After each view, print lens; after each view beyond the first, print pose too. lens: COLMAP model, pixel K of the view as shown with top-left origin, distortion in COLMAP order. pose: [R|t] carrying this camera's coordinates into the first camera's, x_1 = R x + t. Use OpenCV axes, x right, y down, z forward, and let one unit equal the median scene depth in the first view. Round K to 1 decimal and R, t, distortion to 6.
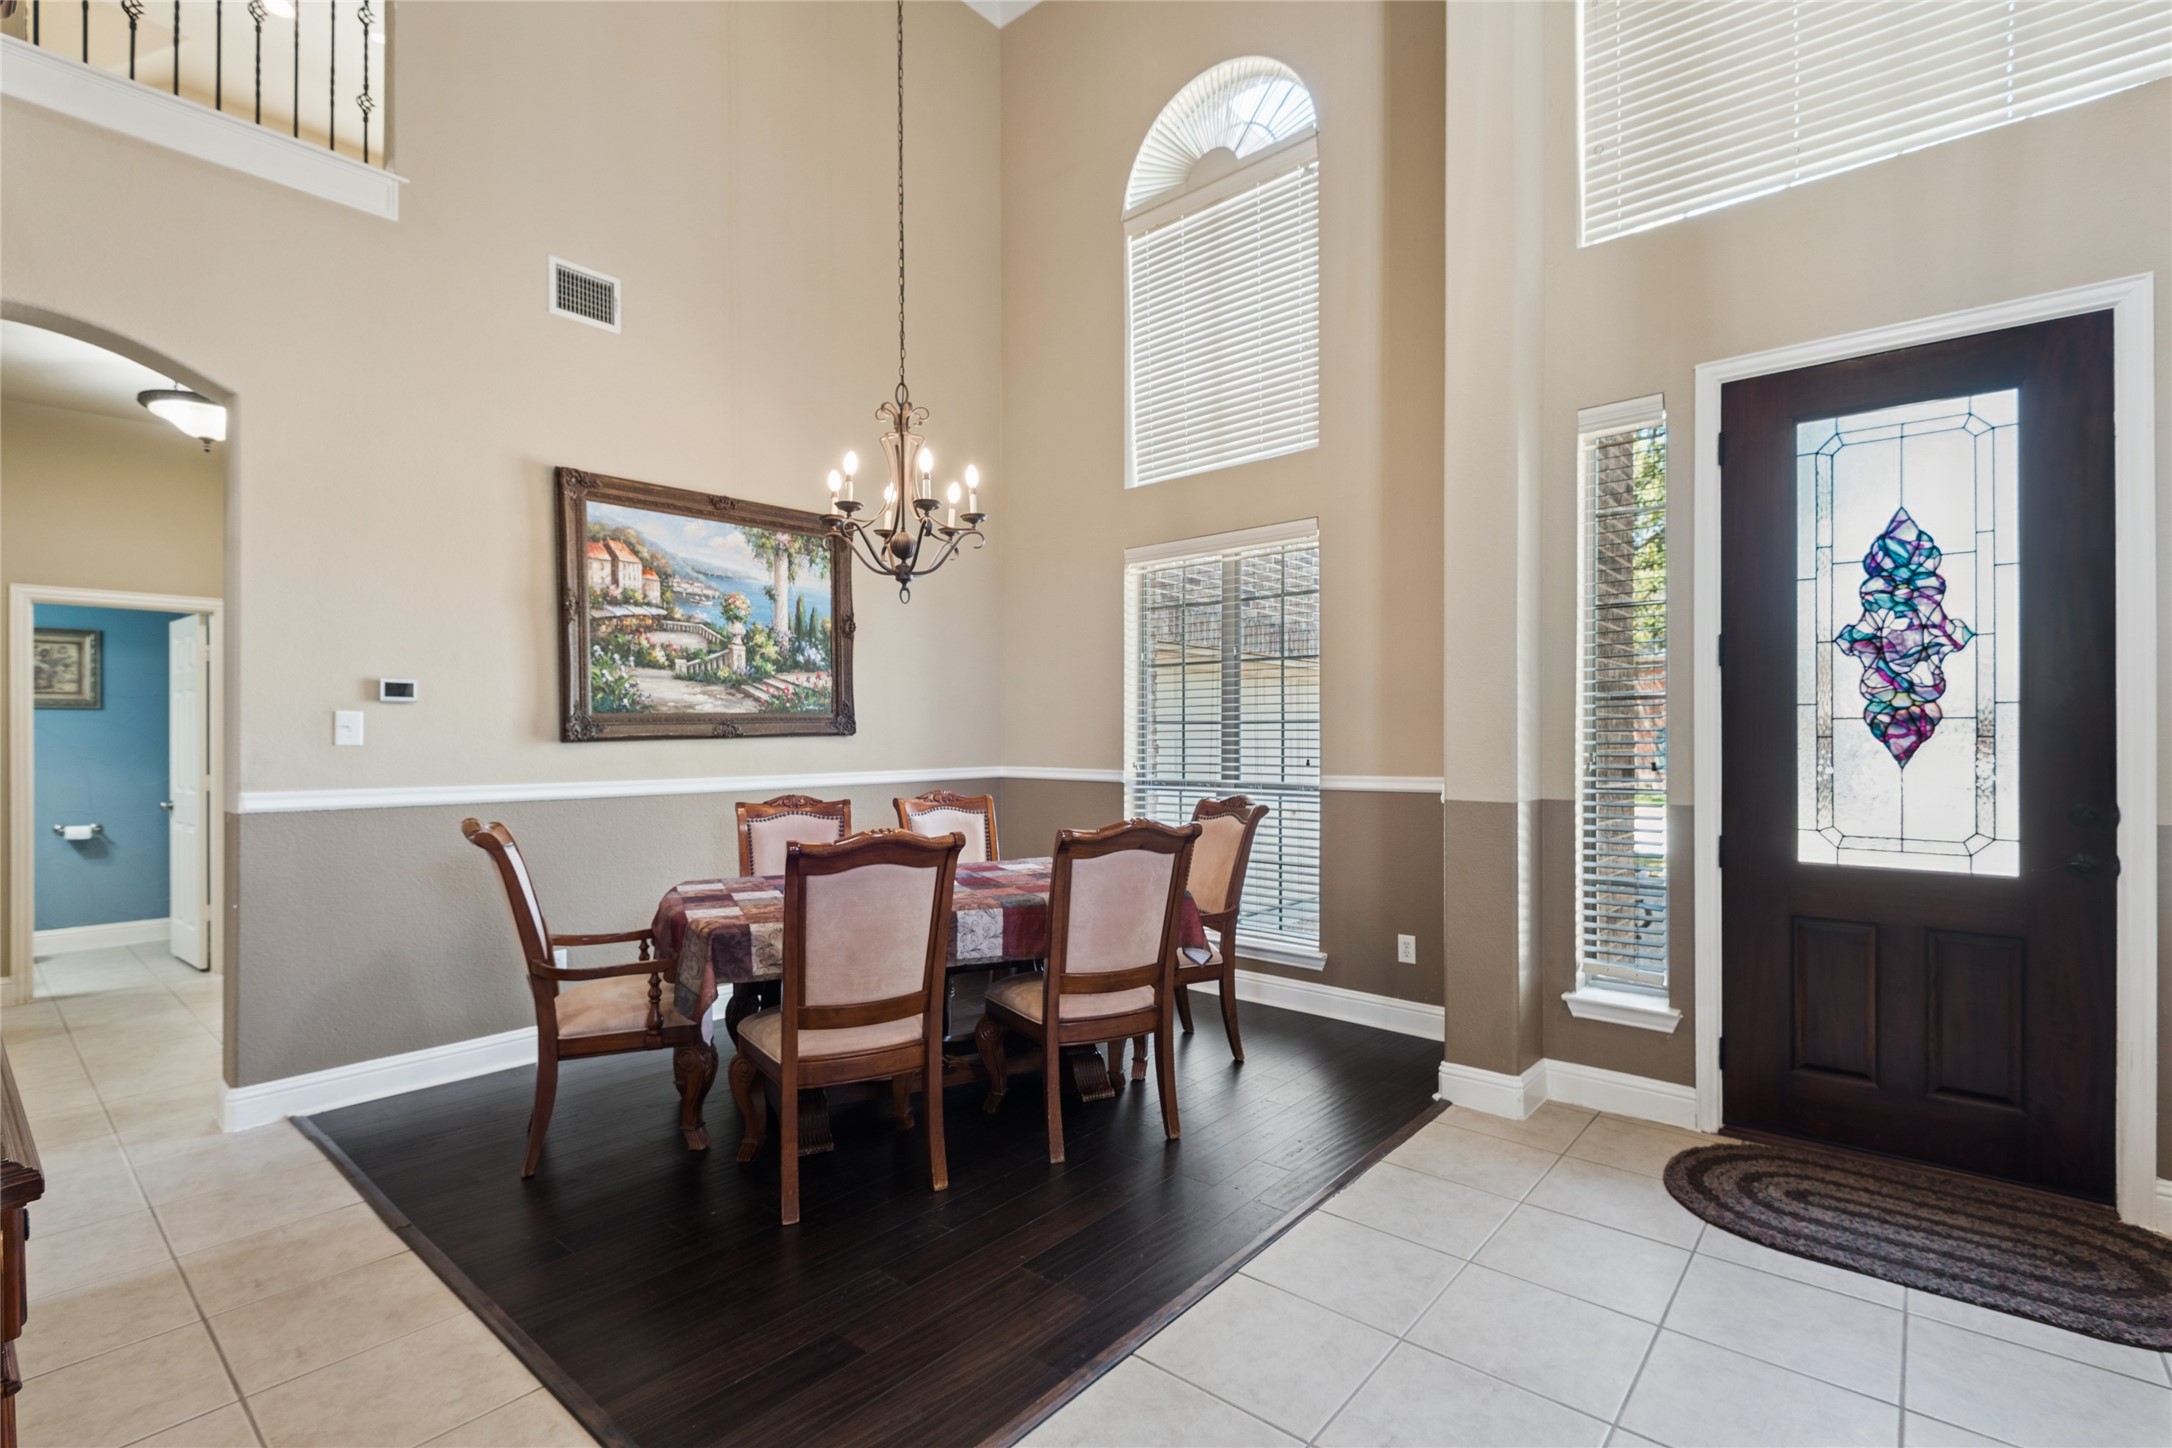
lens RADIAL K [[984.1, 0, 1090.1], [0, 984.1, 728.4], [0, 0, 1]] dist [0.020205, -0.013471]
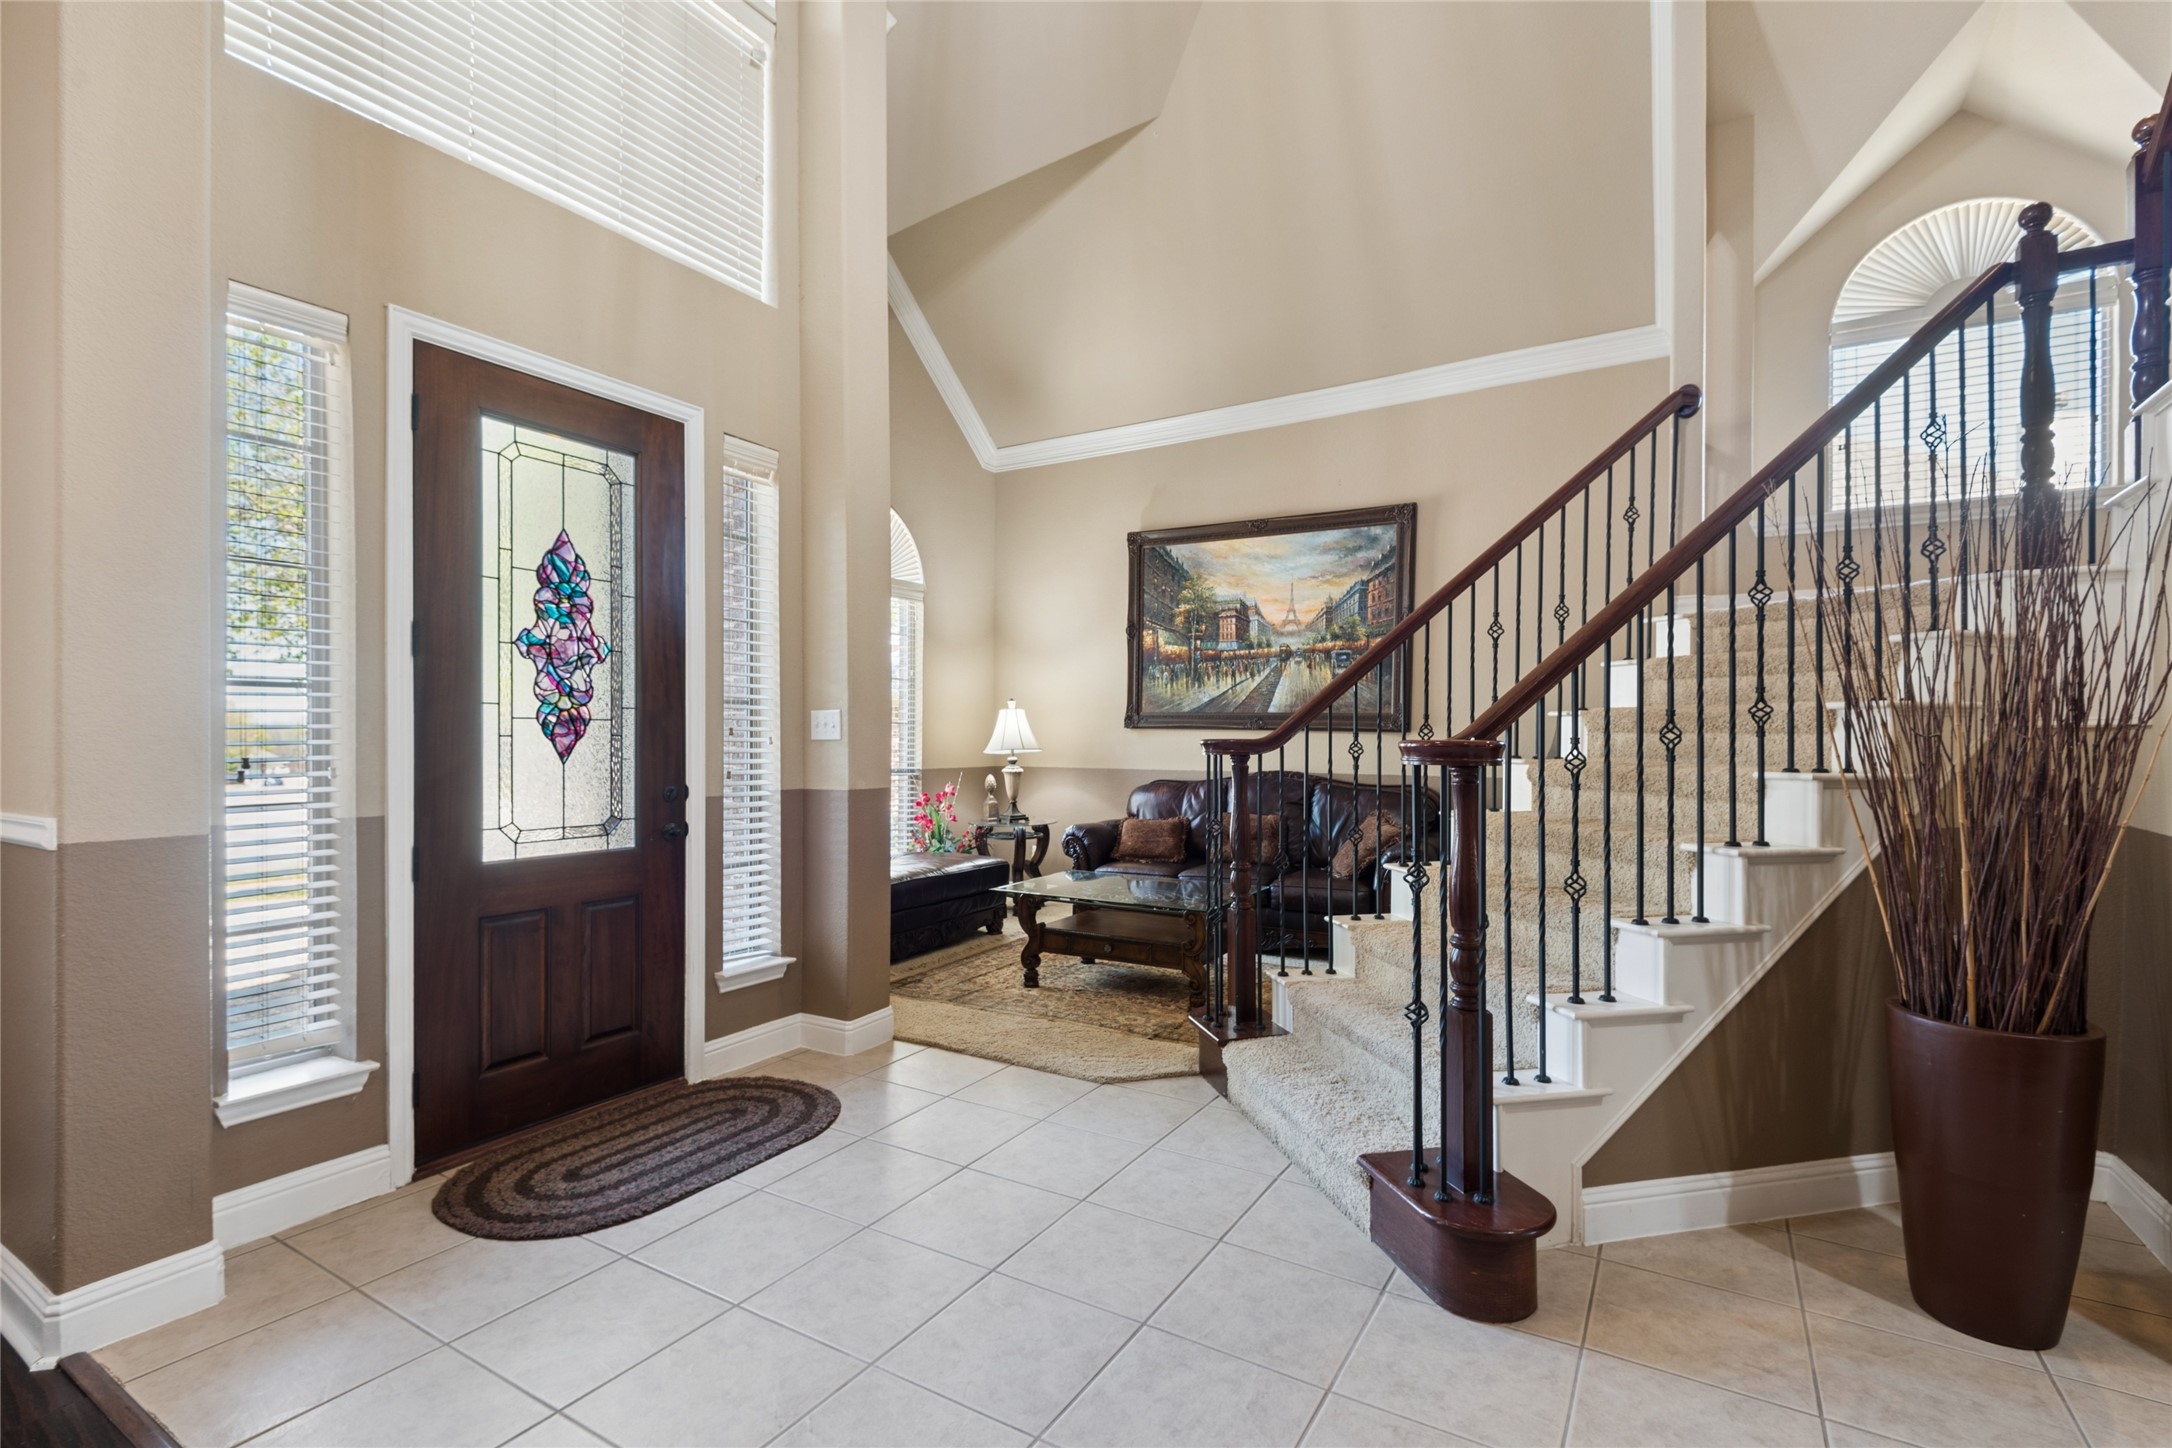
lens RADIAL K [[984.1, 0, 1101.8], [0, 984.1, 736.2], [0, 0, 1]] dist [0.020205, -0.013471]
pose [[-0.158388, -0.006302, 0.987357, -0.263376], [-0.011098, 0.999928, 0.004602, -0.001987], [-0.987315, -0.010228, -0.158447, 0.409509]]
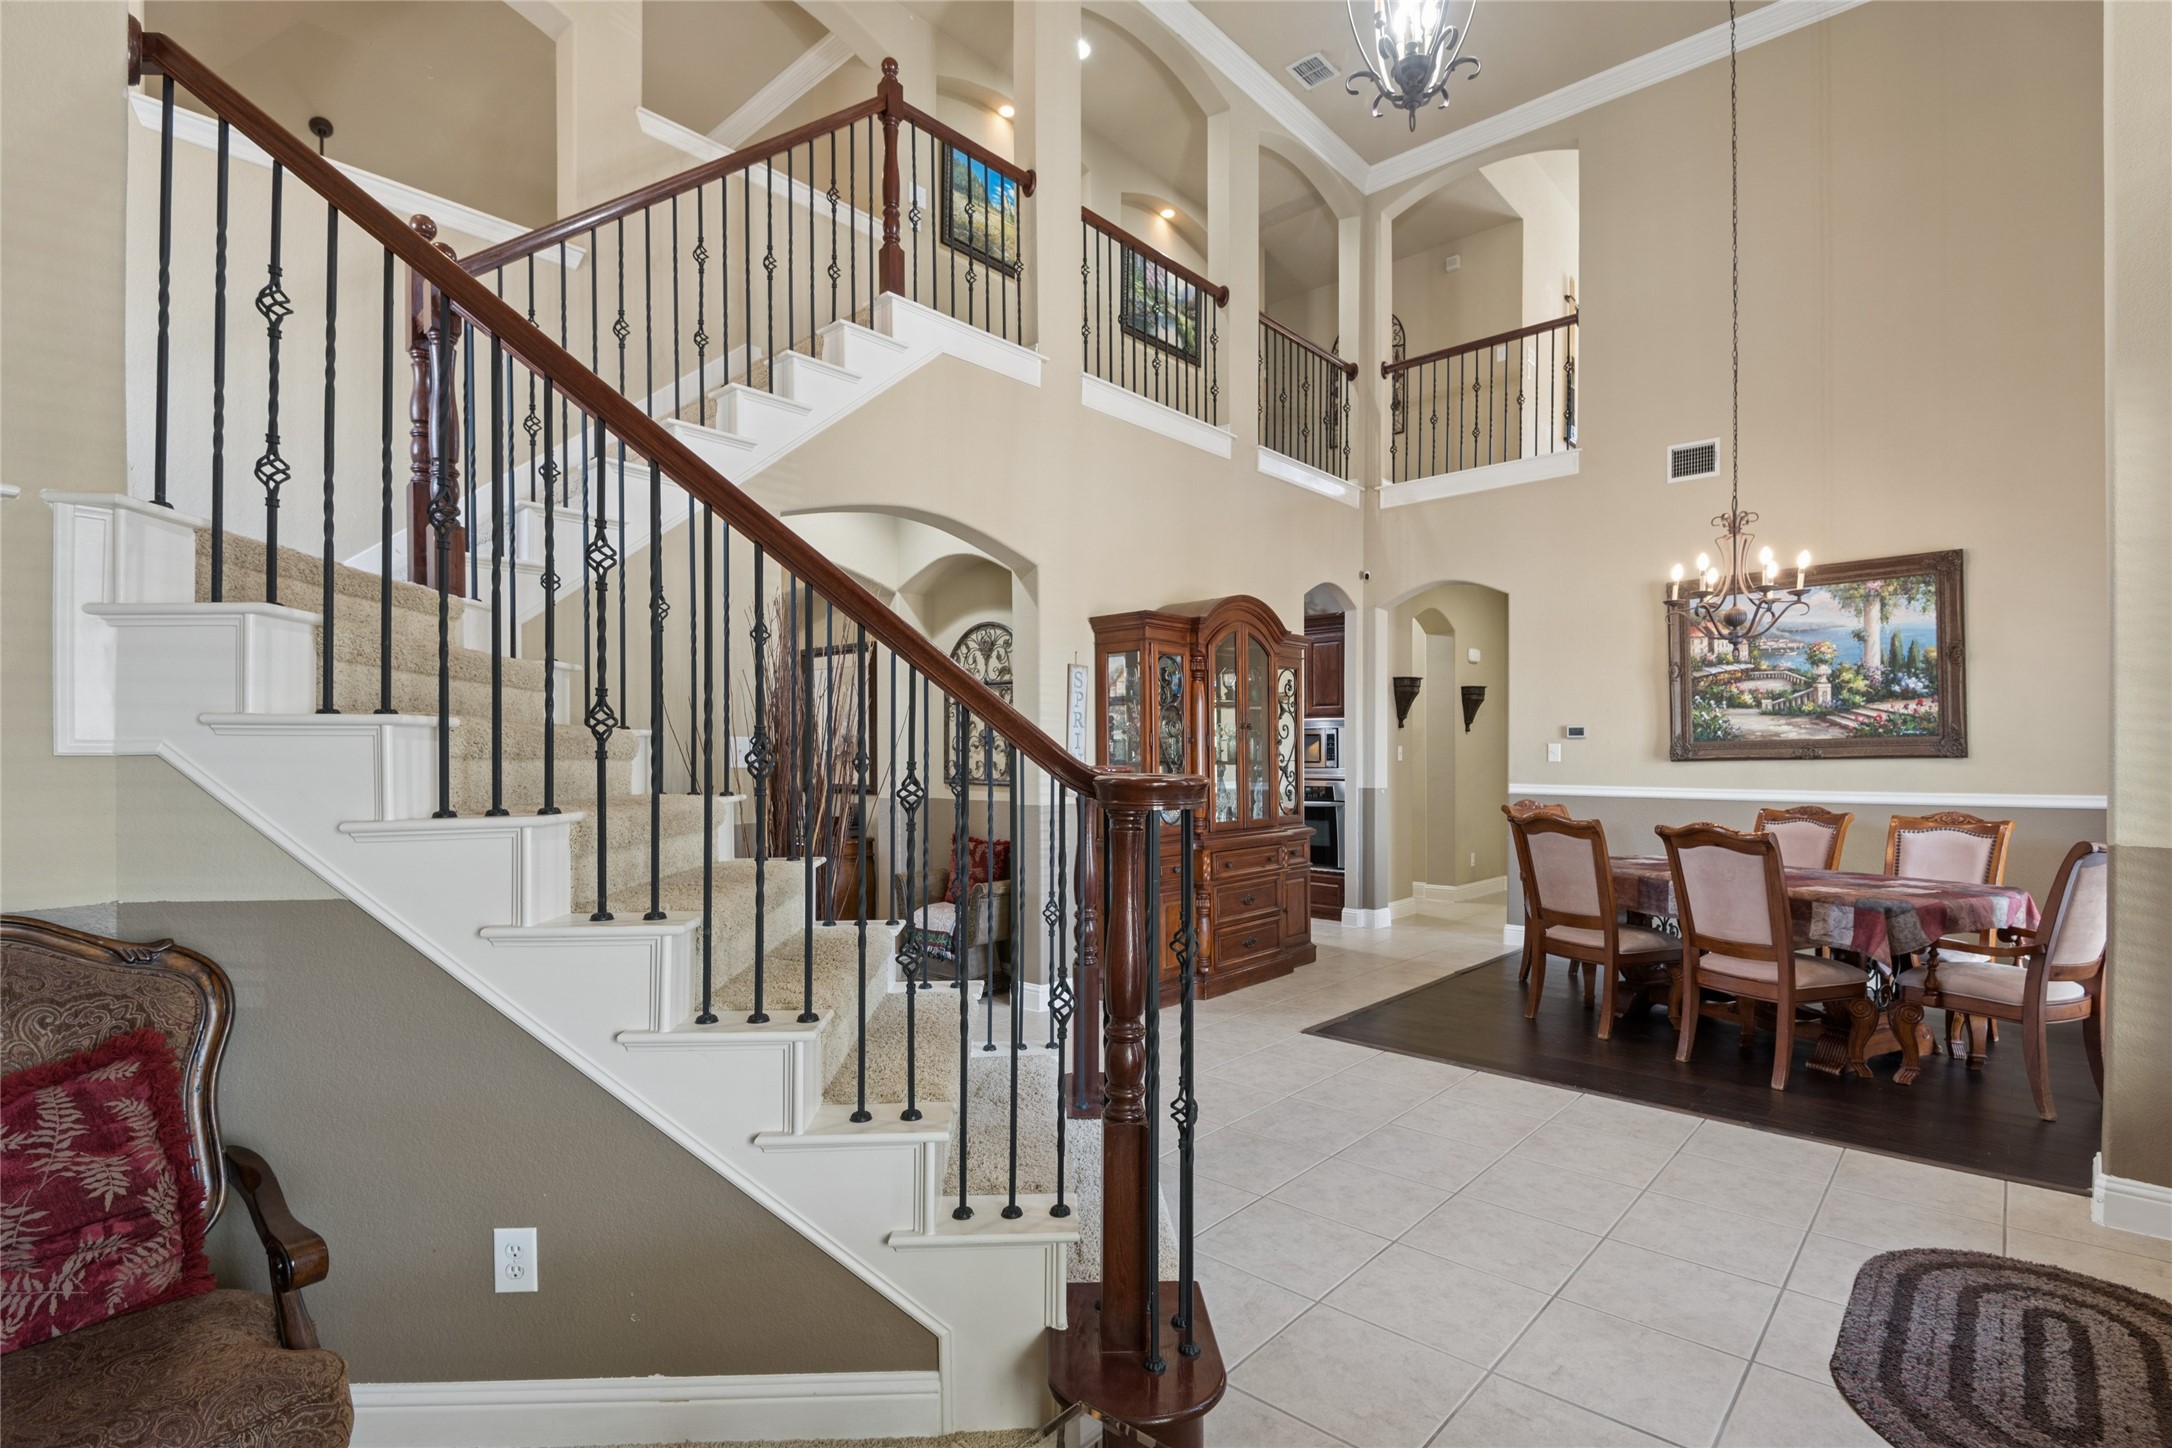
lens RADIAL K [[1023.9, 0, 1073.5], [0, 1023.9, 743.7], [0, 0, 1]] dist [-0.000232, -0.000770]
pose [[-0.046644, -0.006348, -0.998891, 1.069495], [0.010797, 0.999918, -0.006859, -0.011950], [0.998853, -0.011105, -0.046571, 0.140299]]
